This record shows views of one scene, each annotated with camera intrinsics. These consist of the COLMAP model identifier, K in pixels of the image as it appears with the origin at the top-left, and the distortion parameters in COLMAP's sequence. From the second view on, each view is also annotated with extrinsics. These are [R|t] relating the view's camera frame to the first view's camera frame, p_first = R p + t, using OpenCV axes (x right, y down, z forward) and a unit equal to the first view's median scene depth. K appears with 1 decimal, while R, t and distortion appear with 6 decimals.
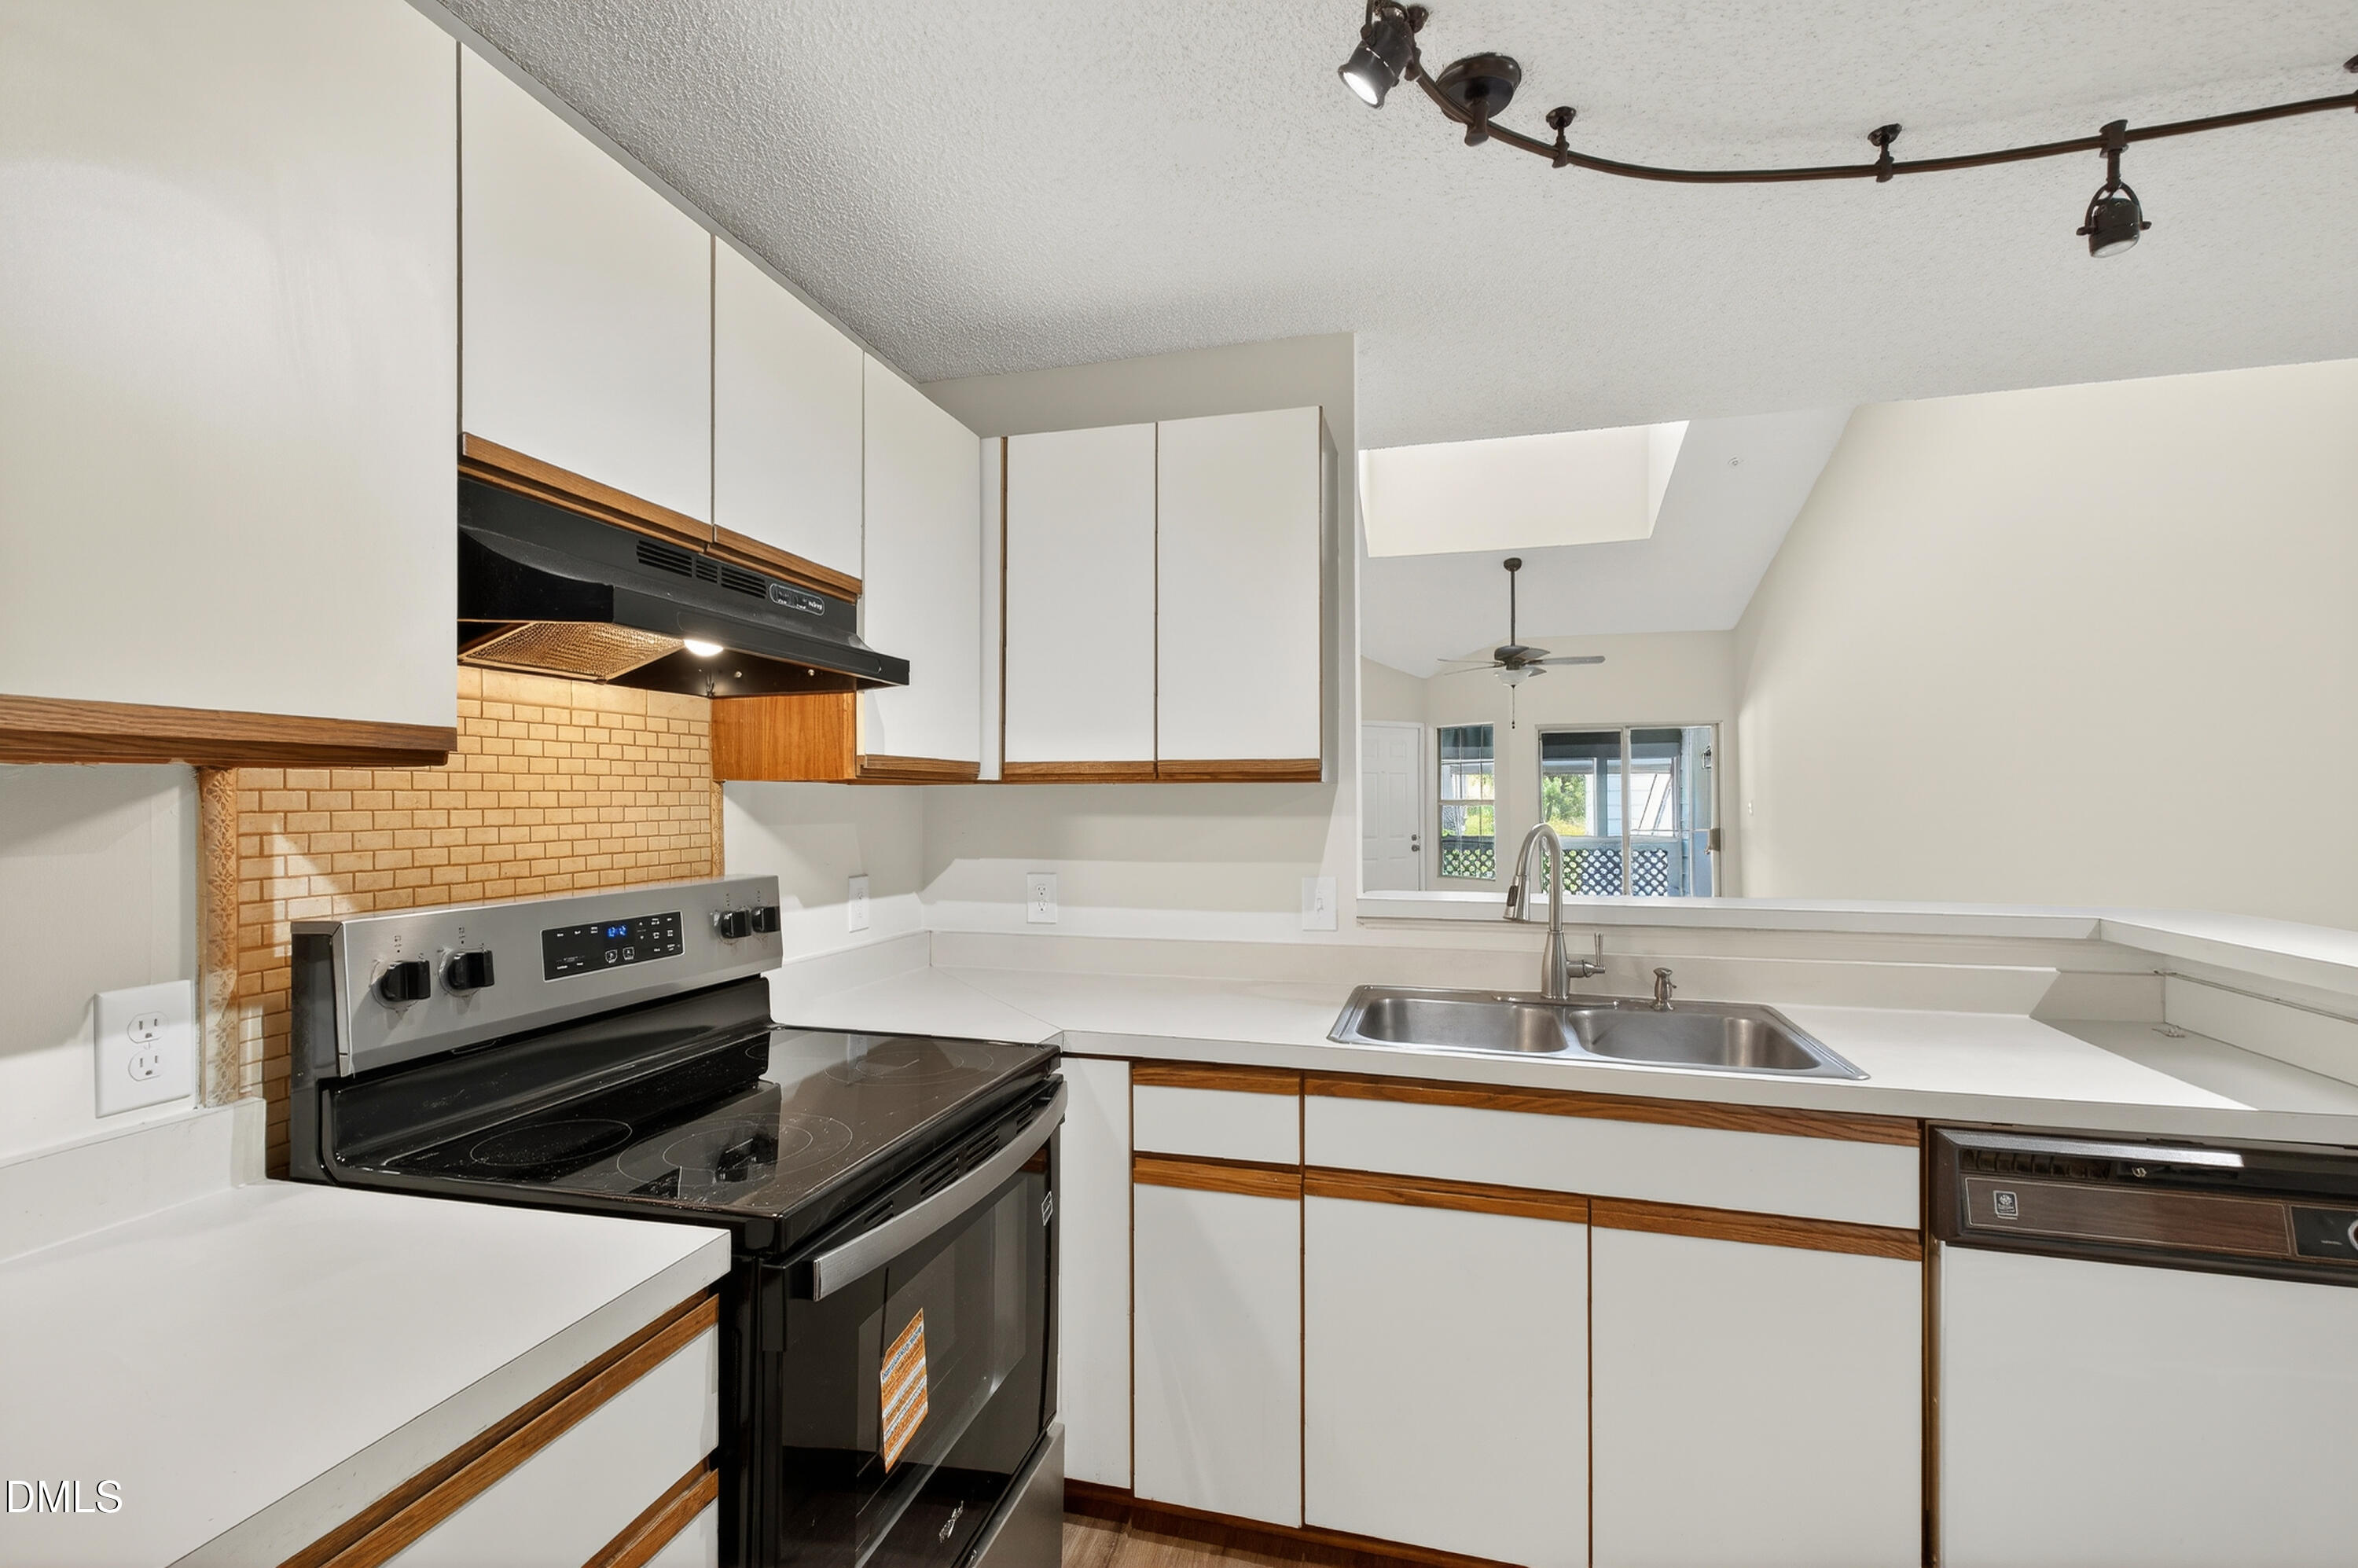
lens RADIAL K [[1028.2, 0, 1179.0], [0, 1028.2, 784.0], [0, 0, 1]] dist [0.002521, -0.000035]
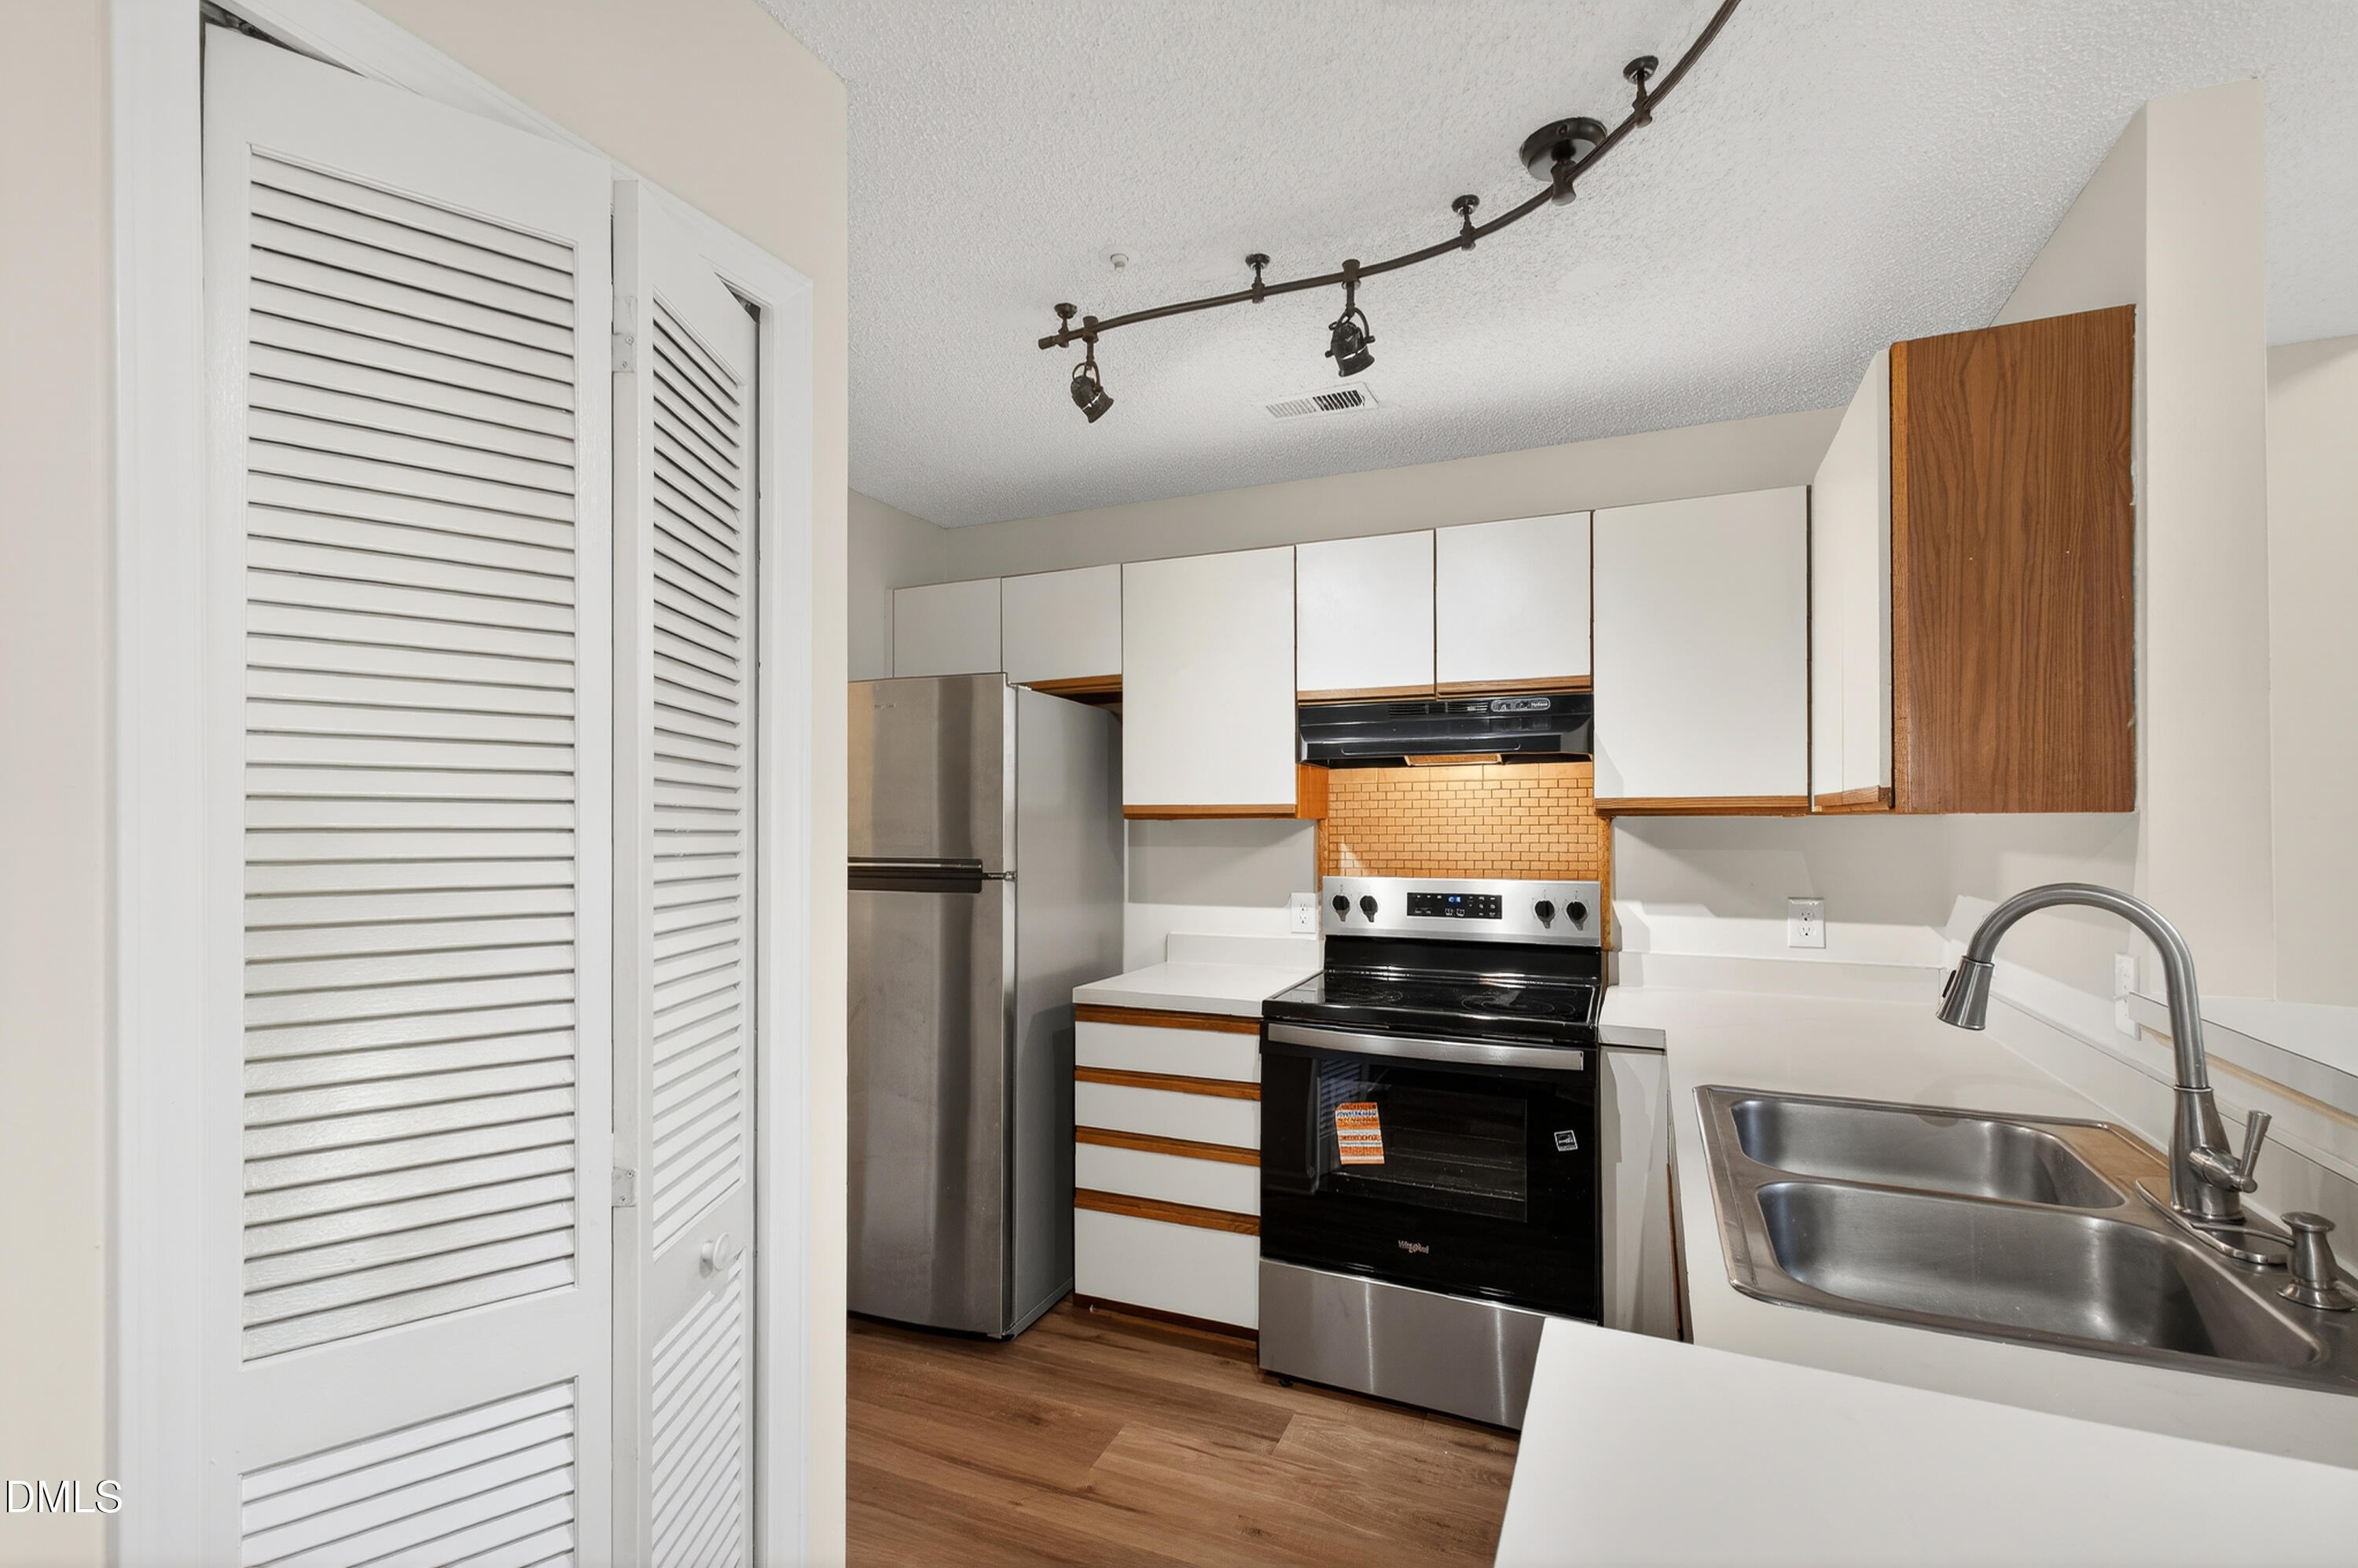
lens RADIAL K [[1040.5, 0, 1195.3], [0, 1040.5, 813.5], [0, 0, 1]] dist [0.012022, -0.000307]
pose [[-0.143551, -0.000711, -0.989643, 1.088723], [0.021612, 0.999759, -0.003853, -0.015063], [0.989407, -0.021941, -0.143501, 0.608764]]
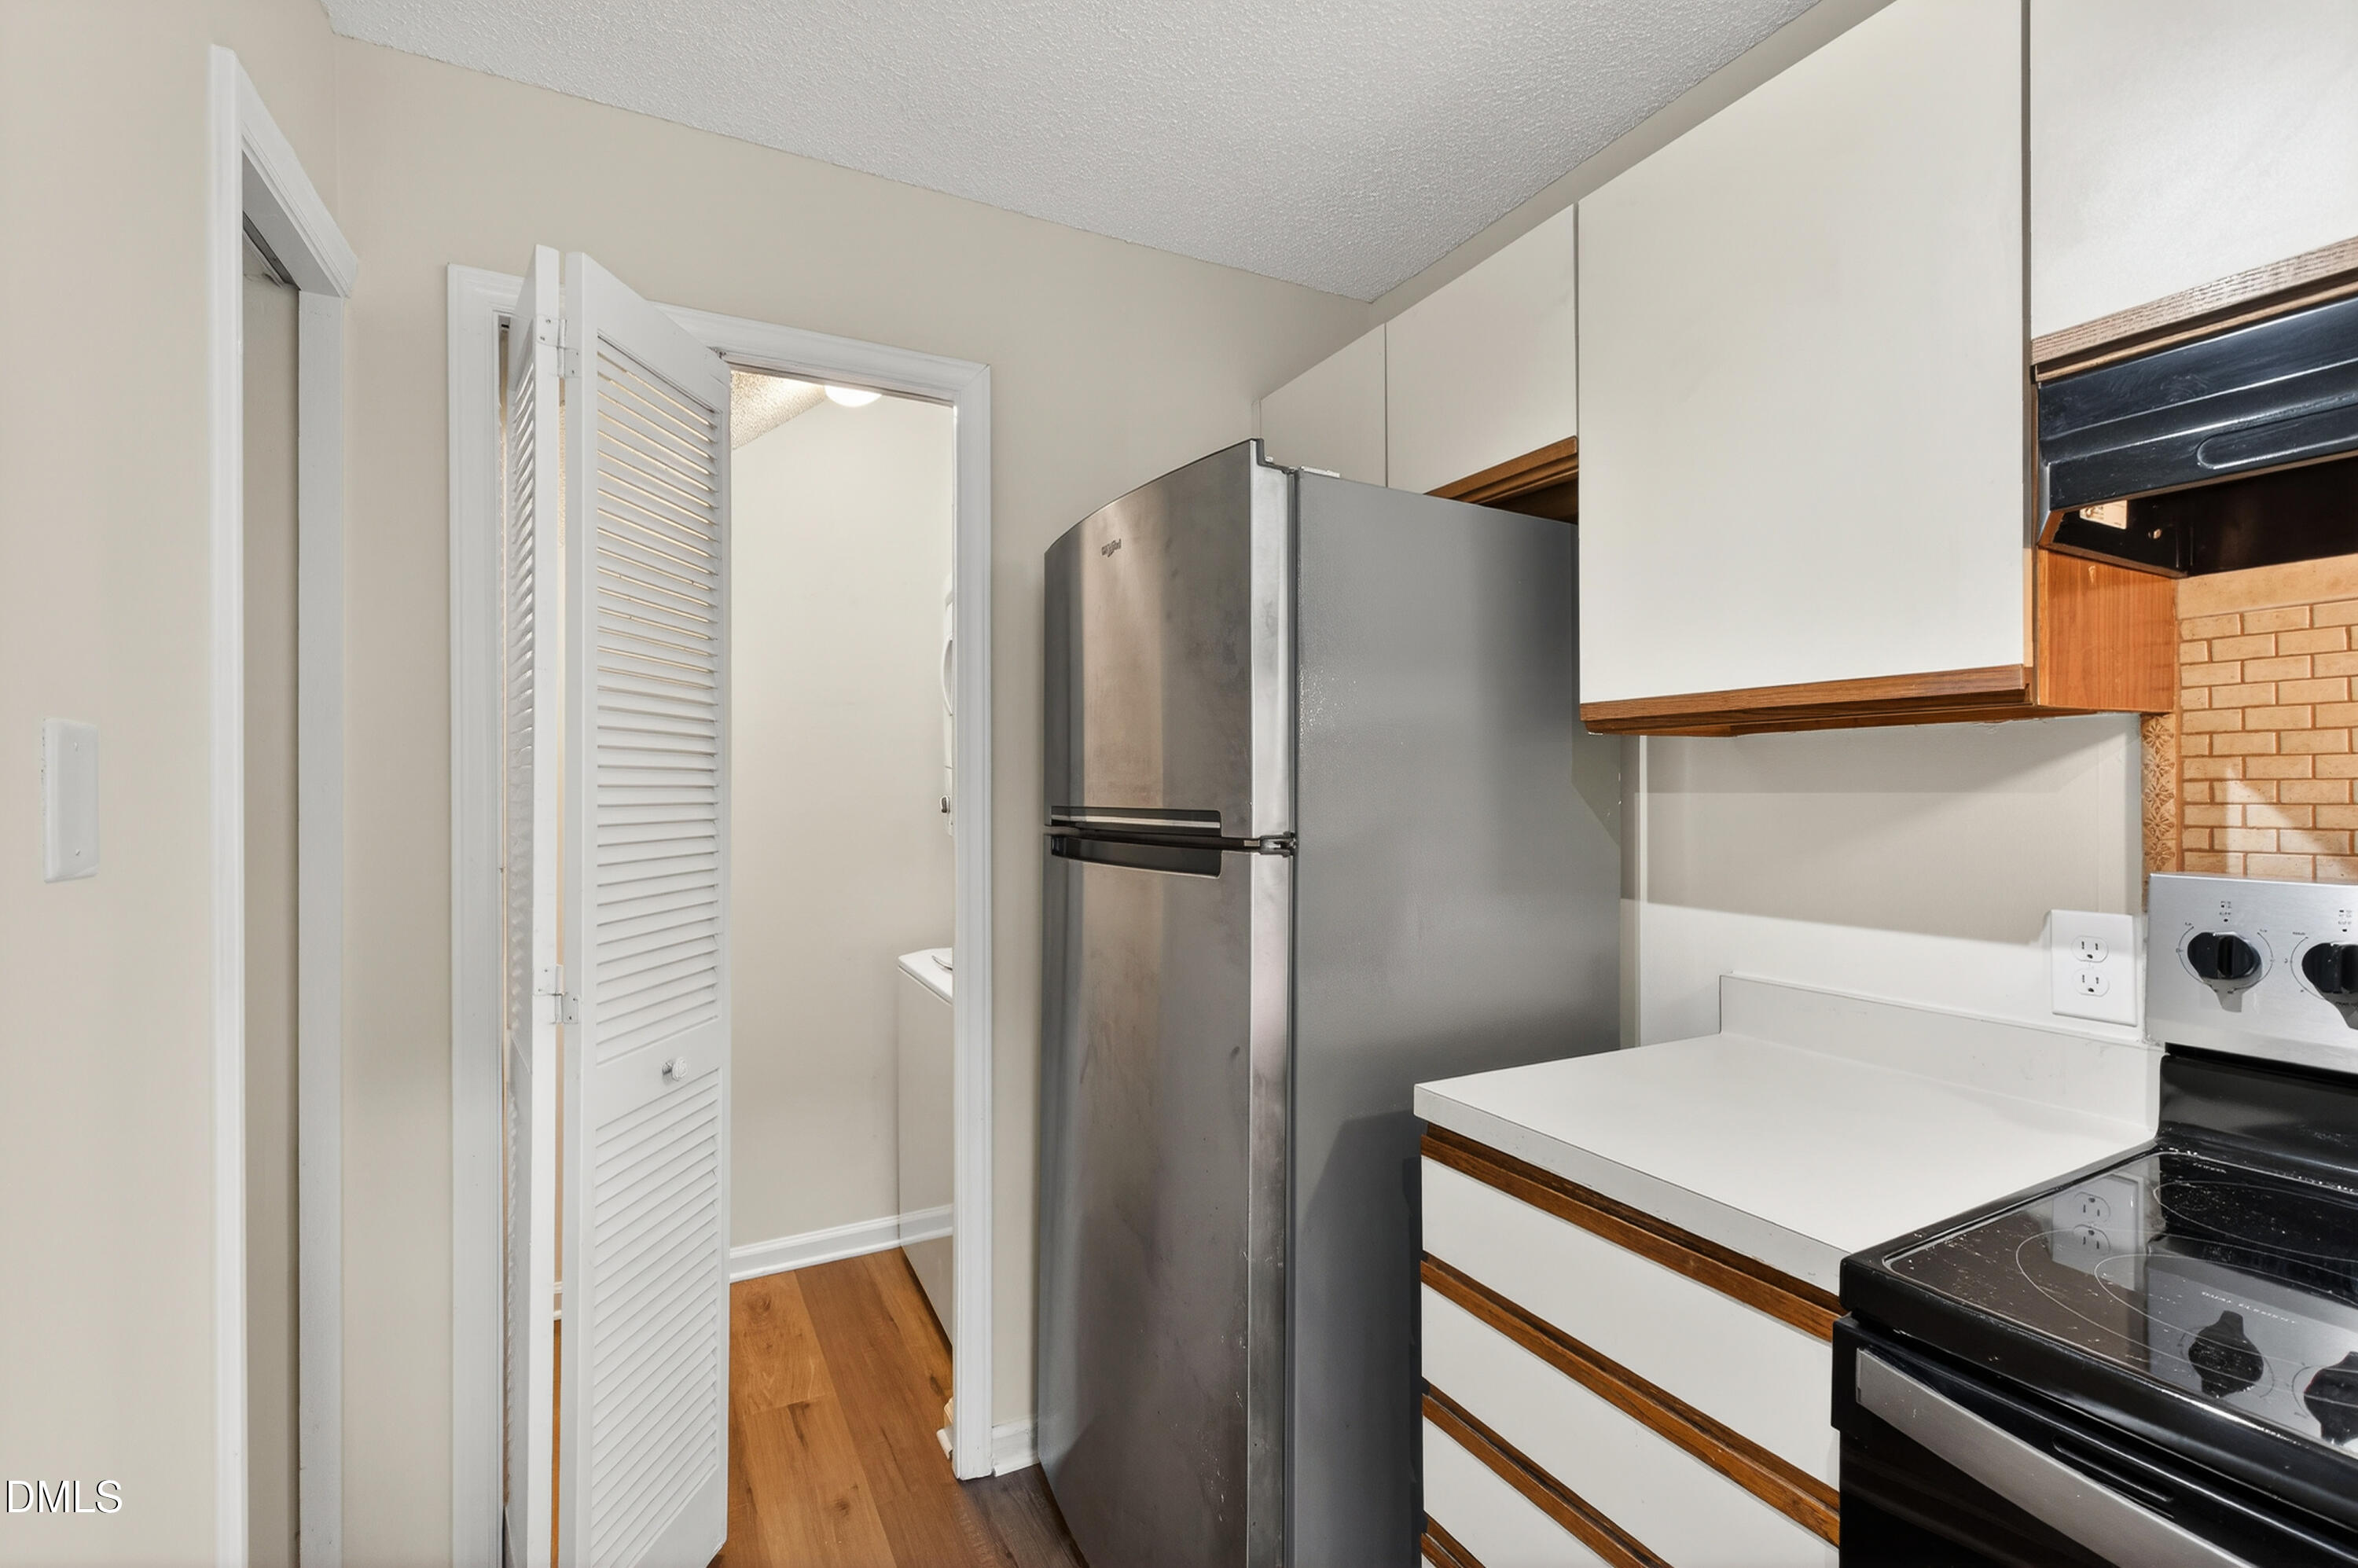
lens RADIAL K [[1019.6, 0, 1177.6], [0, 1019.6, 764.0], [0, 0, 1]] dist [0.001693, -0.000352]
pose [[-0.740528, 0.003862, -0.672014, 0.262992], [0.027103, 0.999342, -0.024122, 0.018348], [0.671479, -0.036077, -0.740145, 0.627303]]
